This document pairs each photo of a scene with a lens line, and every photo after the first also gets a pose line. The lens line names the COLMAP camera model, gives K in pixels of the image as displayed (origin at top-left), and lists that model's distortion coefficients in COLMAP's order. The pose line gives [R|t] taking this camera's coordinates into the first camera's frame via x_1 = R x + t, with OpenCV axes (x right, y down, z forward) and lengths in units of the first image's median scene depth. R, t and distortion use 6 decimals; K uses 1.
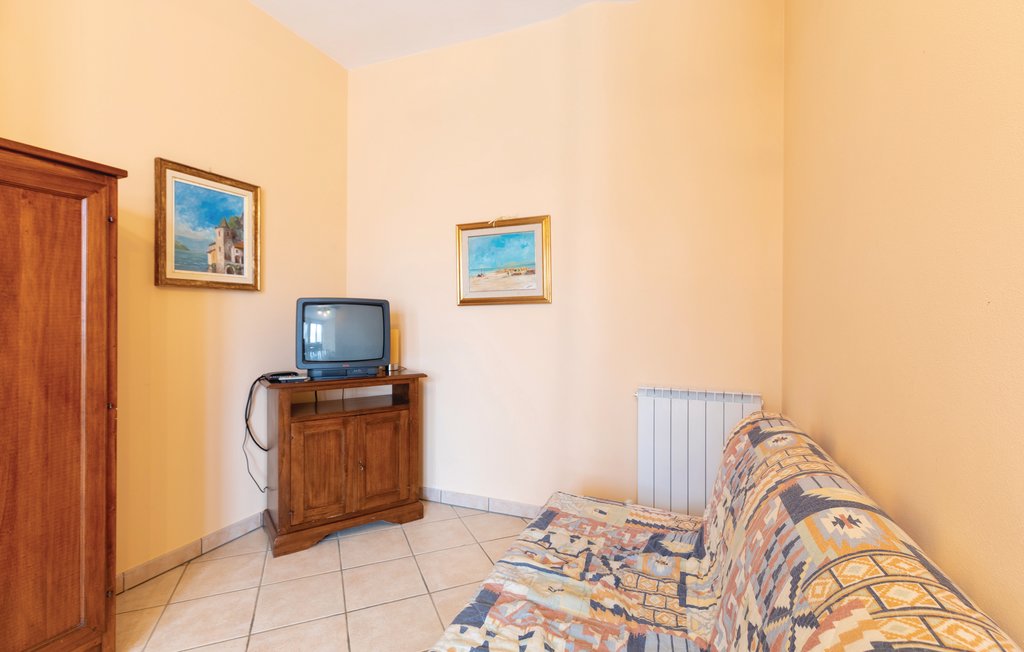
lens RADIAL K [[466.9, 0, 509.6], [0, 466.9, 323.1], [0, 0, 1]] dist [0.003539, -0.000866]
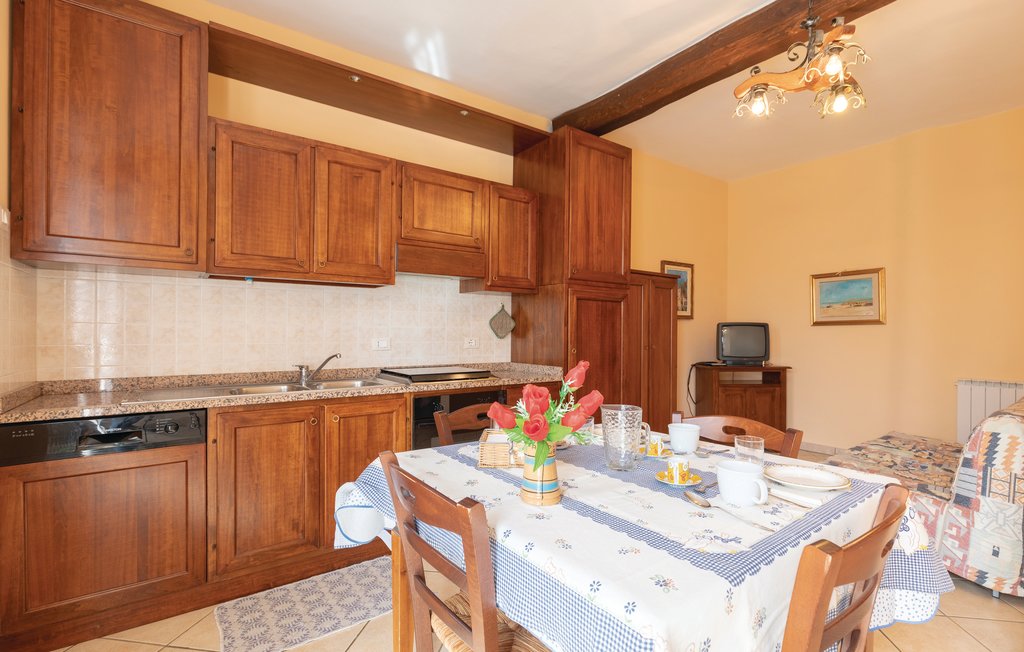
lens RADIAL K [[466.9, 0, 515.8], [0, 466.9, 330.5], [0, 0, 1]] dist [0.003539, -0.000866]
pose [[0.857537, 0.004123, -0.514406, -0.165823], [-0.004190, 0.999991, 0.001031, -0.019595], [0.514405, 0.001271, 0.857546, -0.959356]]
